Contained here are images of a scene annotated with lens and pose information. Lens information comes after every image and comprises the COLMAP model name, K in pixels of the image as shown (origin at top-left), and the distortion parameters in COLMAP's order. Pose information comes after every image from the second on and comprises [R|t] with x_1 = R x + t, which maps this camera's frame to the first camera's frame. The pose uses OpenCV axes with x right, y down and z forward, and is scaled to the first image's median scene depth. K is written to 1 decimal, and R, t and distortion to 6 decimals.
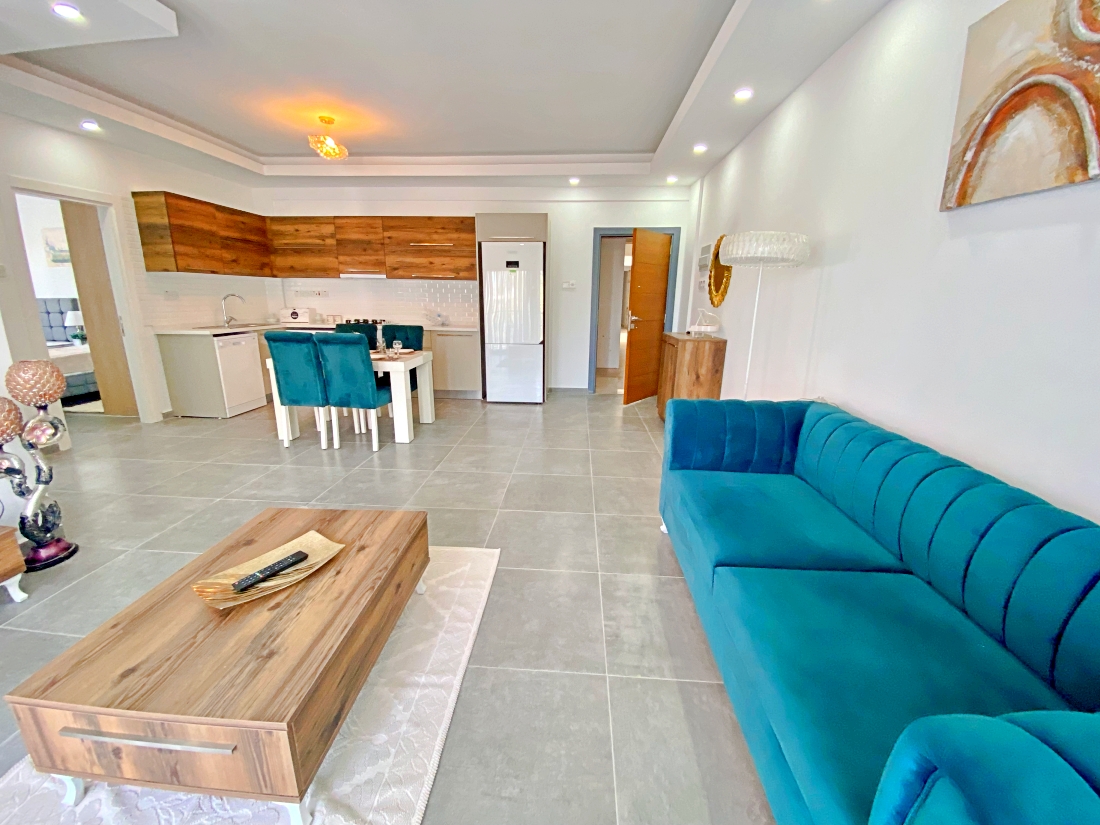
lens RADIAL K [[447.5, 0, 549.3], [0, 447.5, 413.1], [0, 0, 1]] dist [0.023731, -0.023147]
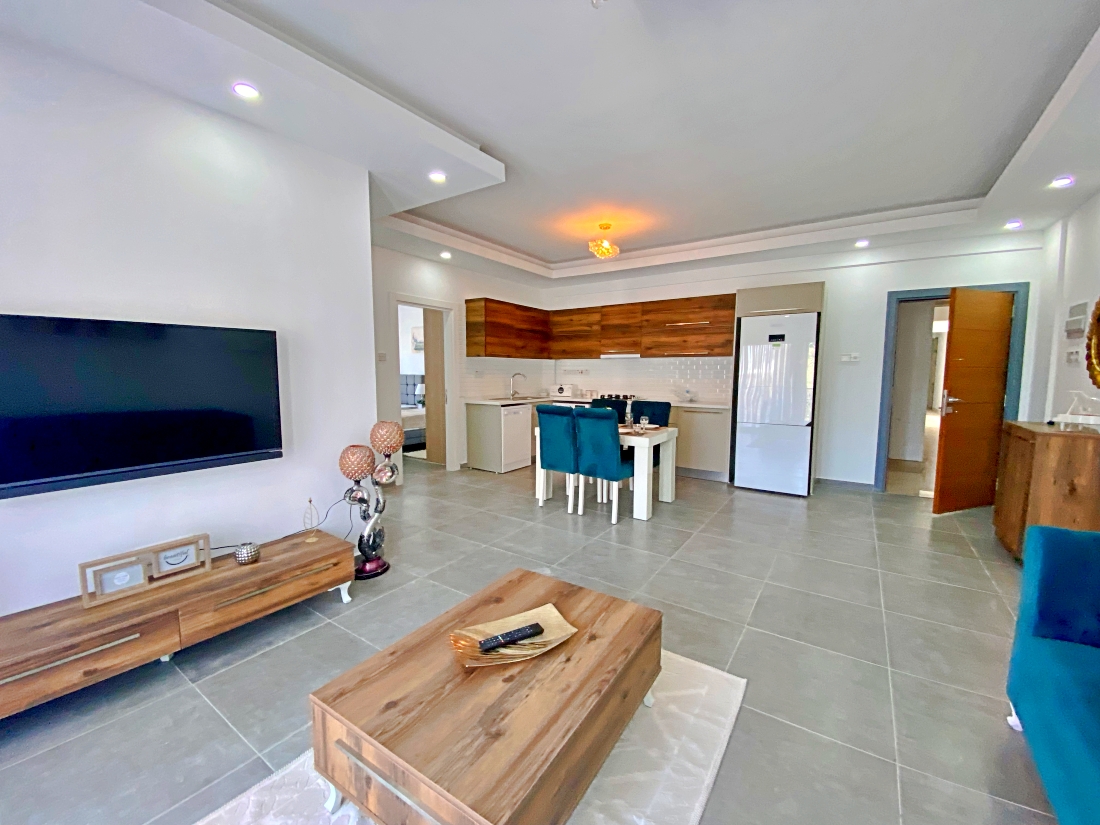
lens RADIAL K [[444.3, 0, 548.0], [0, 444.3, 413.5], [0, 0, 1]] dist [0.050613, -0.037633]
pose [[0.860717, 0.041617, -0.507379, -0.013797], [-0.122388, 0.984339, -0.126881, -0.012410], [0.494153, 0.171306, 0.852331, 0.024199]]
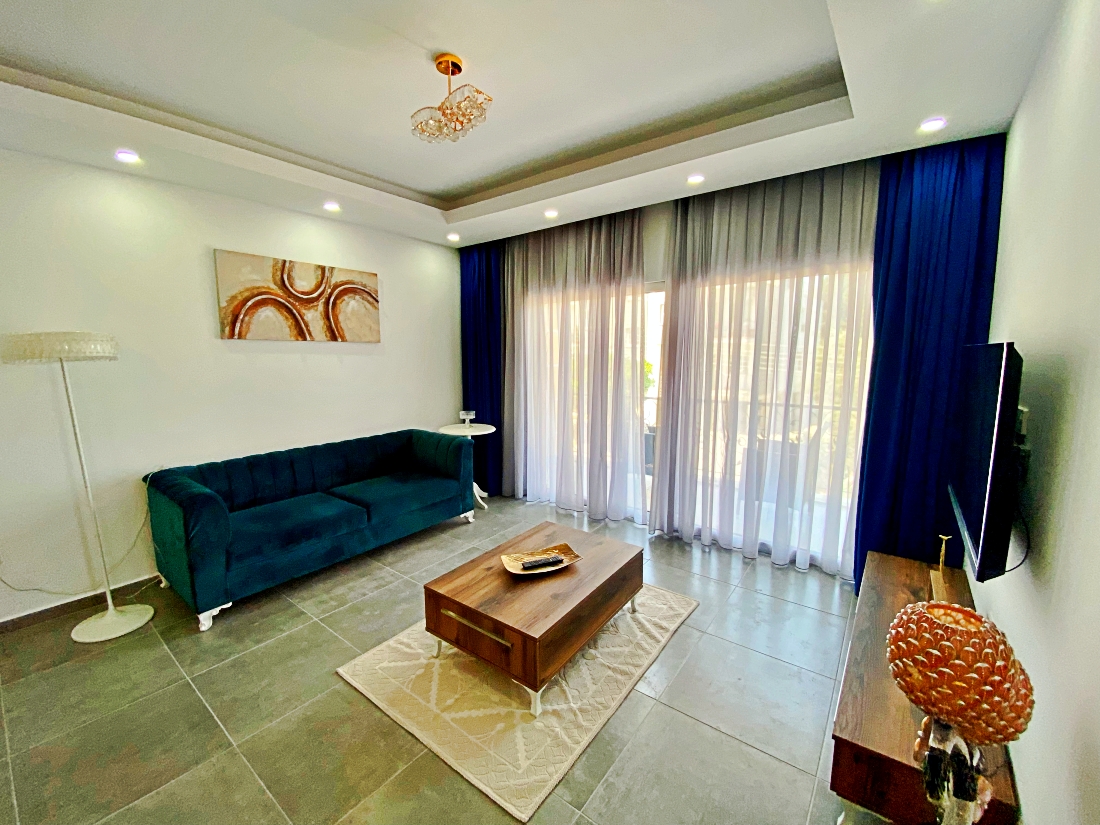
lens RADIAL K [[447.5, 0, 549.3], [0, 447.5, 413.1], [0, 0, 1]] dist [0.023731, -0.023147]
pose [[-0.829745, -0.078781, 0.552554, -0.491281], [0.133206, 0.933430, 0.333113, -0.225309], [-0.542014, 0.350002, -0.764015, 0.672031]]
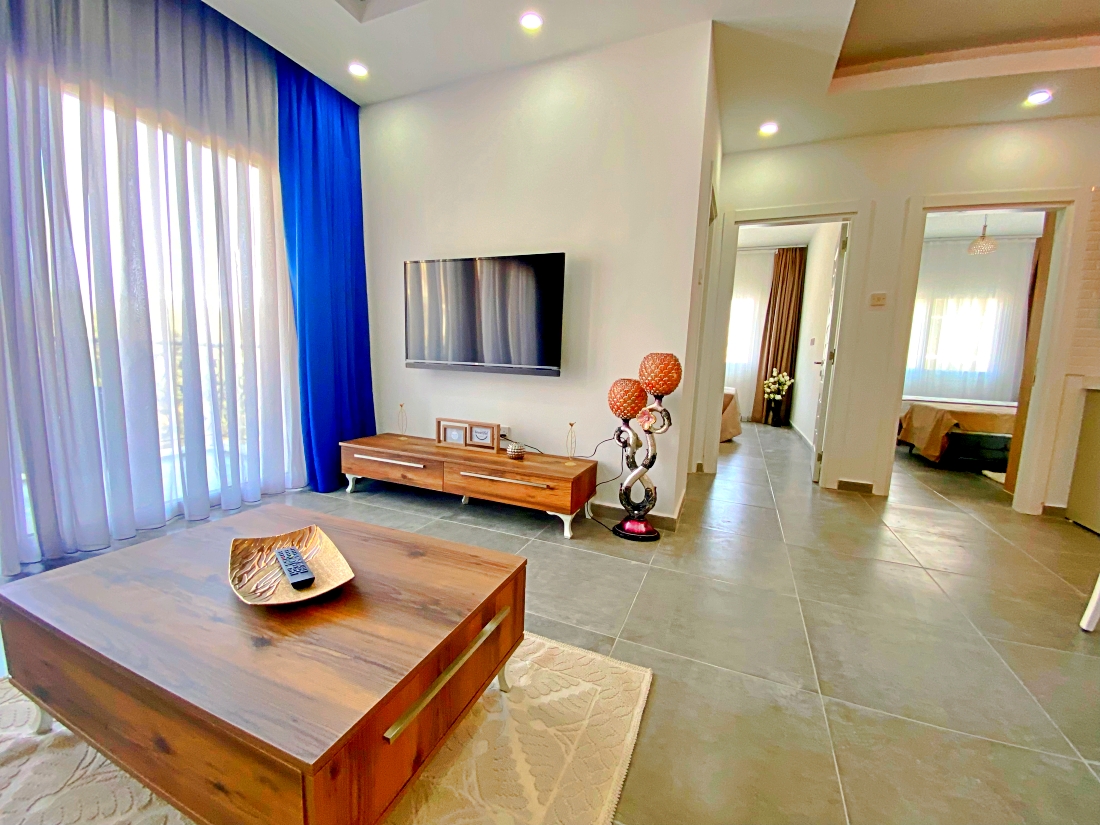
lens RADIAL K [[447.5, 0, 549.3], [0, 447.5, 413.1], [0, 0, 1]] dist [0.023731, -0.023147]
pose [[-0.333119, 0.091209, -0.938463, -0.025741], [-0.278914, 0.941235, 0.190483, -0.050081], [0.900688, 0.325204, -0.288104, 0.505836]]
